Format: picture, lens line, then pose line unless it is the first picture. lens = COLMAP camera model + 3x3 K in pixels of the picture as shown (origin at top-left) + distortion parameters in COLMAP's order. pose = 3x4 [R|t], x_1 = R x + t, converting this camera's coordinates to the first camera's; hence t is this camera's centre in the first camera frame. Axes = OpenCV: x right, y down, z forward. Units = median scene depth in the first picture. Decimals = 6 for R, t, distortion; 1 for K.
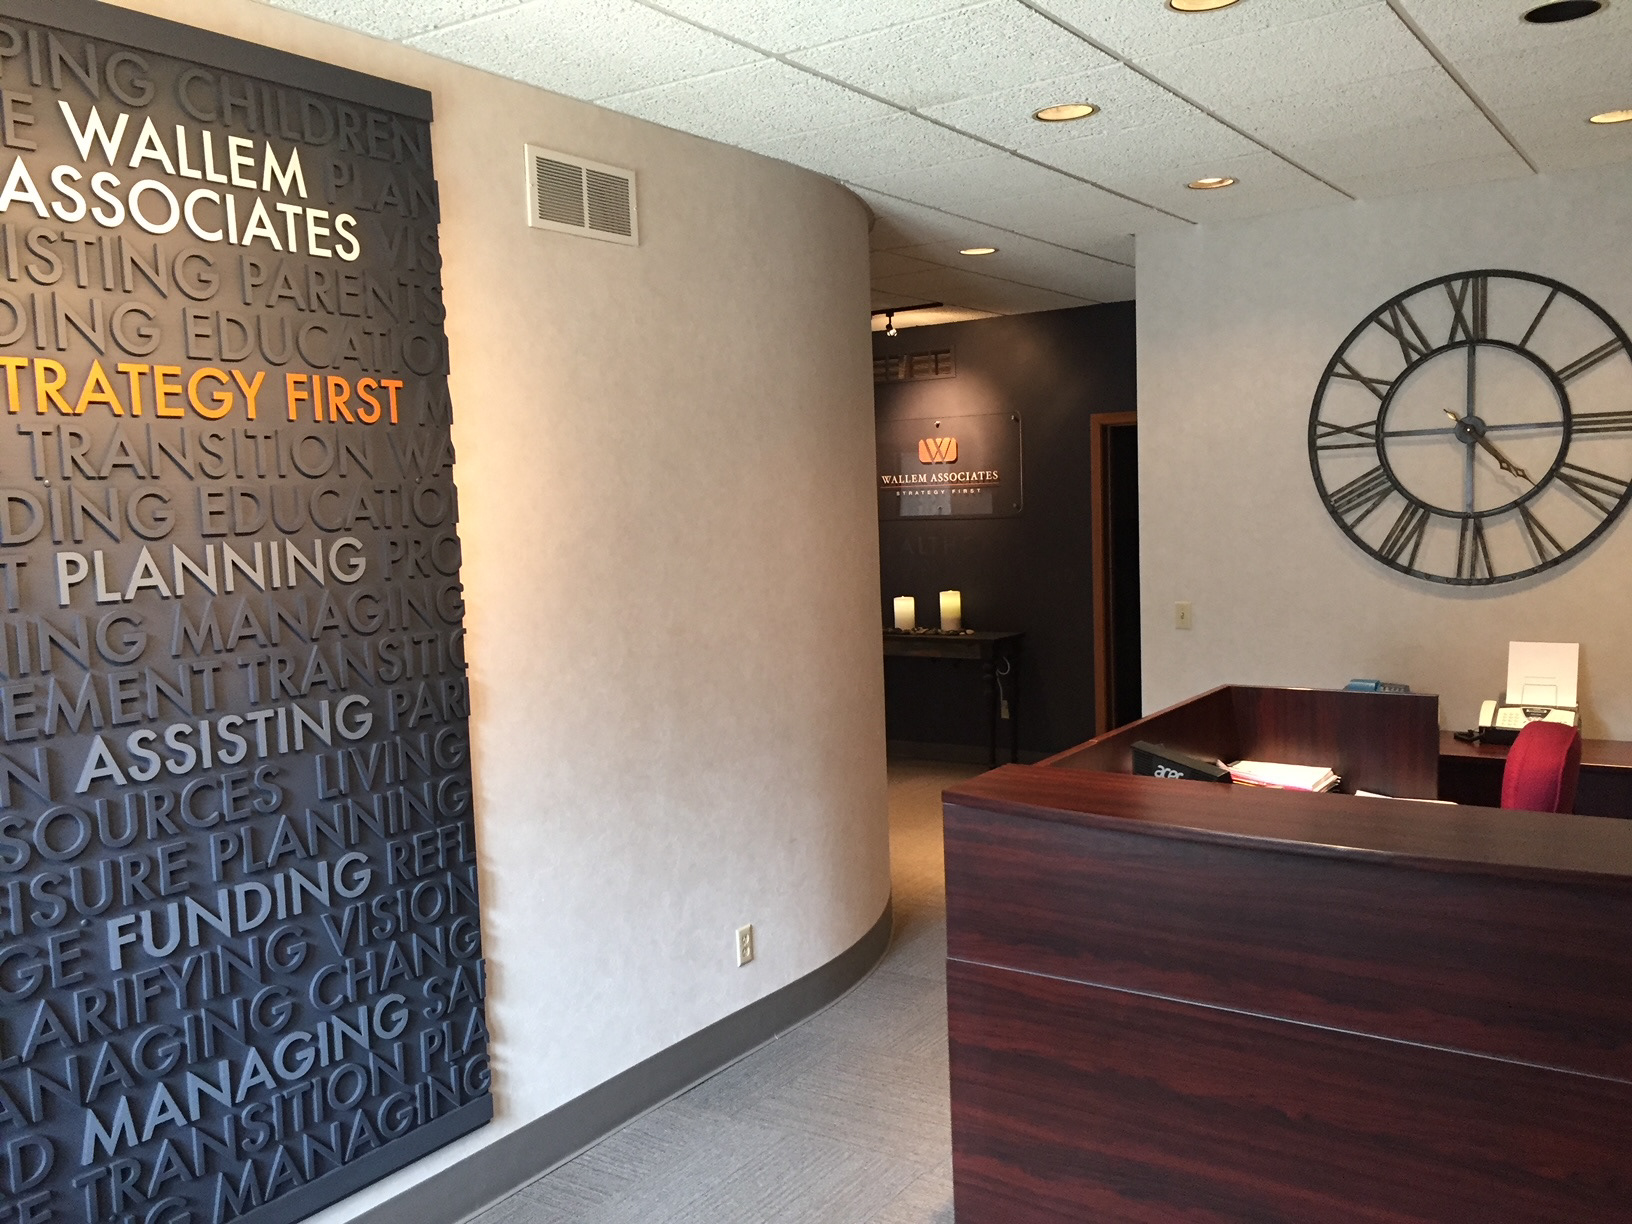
lens RADIAL K [[1380.3, 0, 814.6], [0, 1380.3, 611.9], [0, 0, 1]] dist [0.038253, 0.002005]
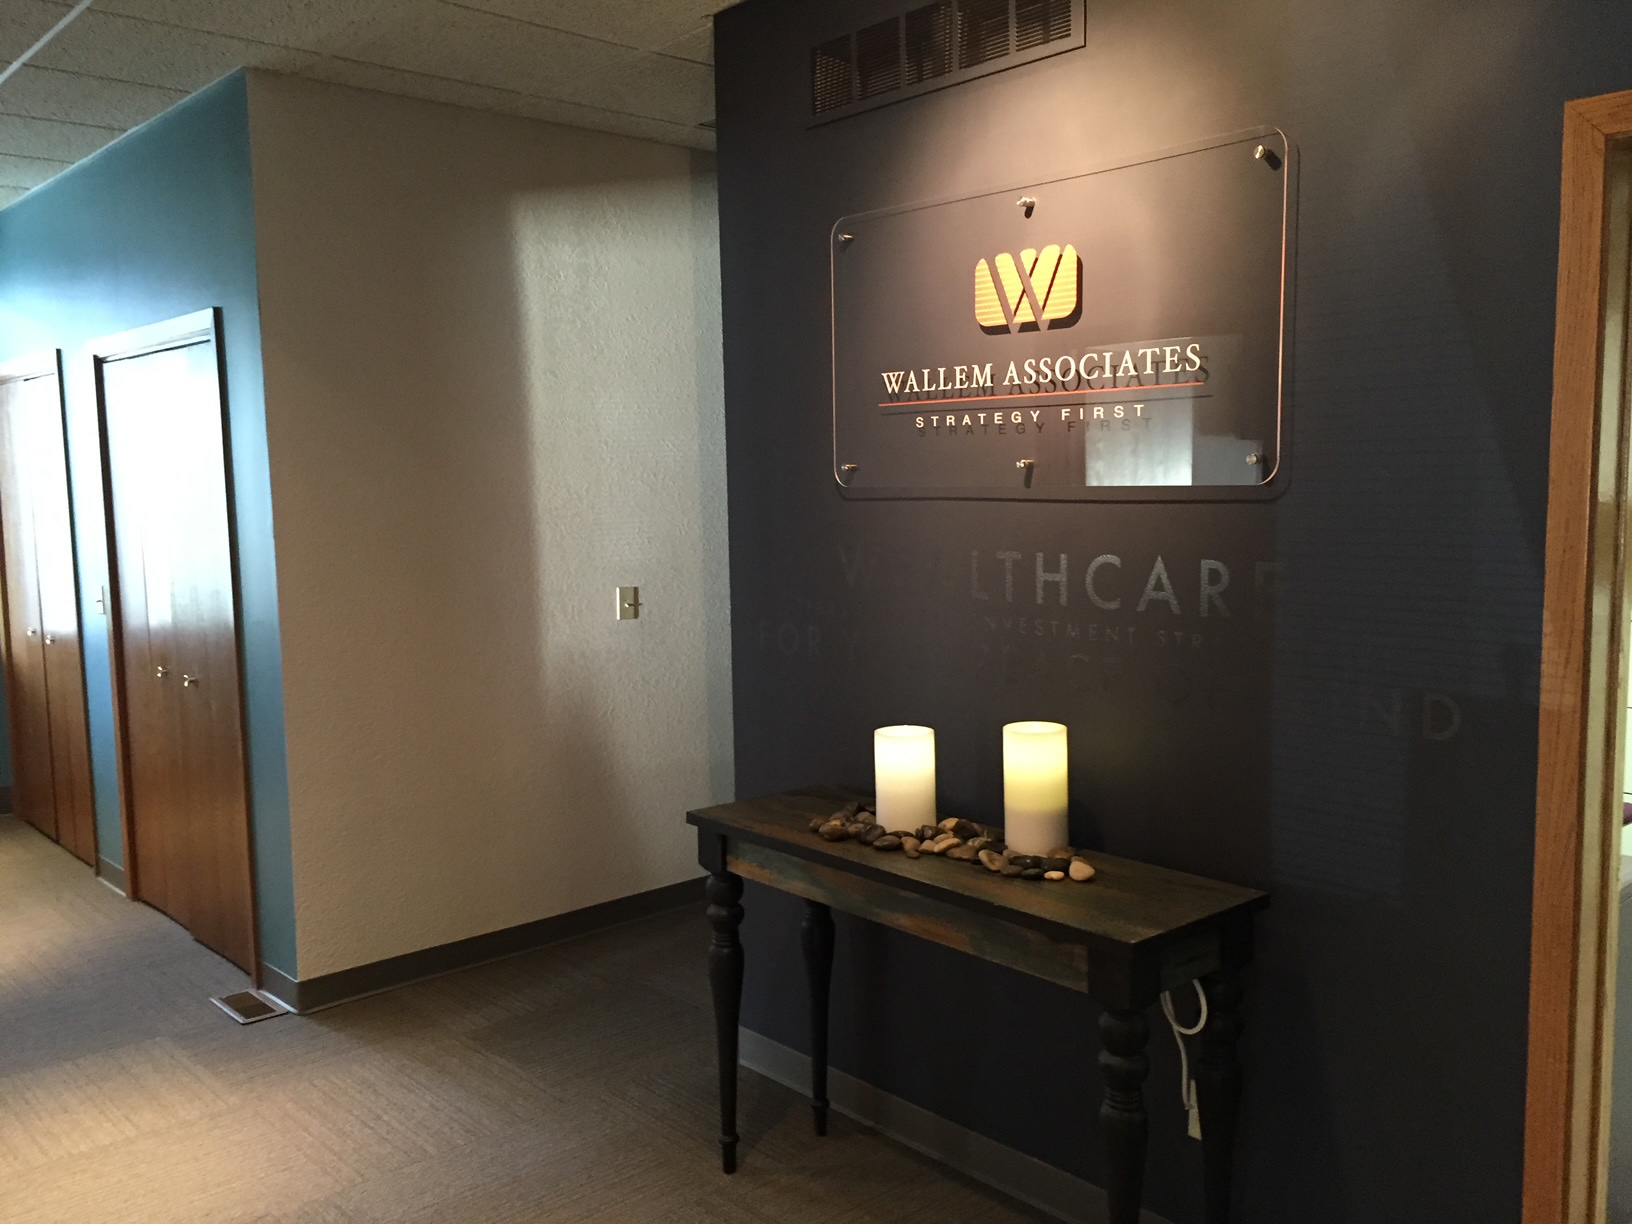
lens RADIAL K [[1380.3, 0, 816.3], [0, 1380.3, 619.4], [0, 0, 1]] dist [0.038253, 0.002005]
pose [[0.968528, 0.044956, -0.244811, 0.125258], [-0.038071, 0.998737, 0.032787, -0.048206], [0.245976, -0.022435, 0.969016, 0.675124]]
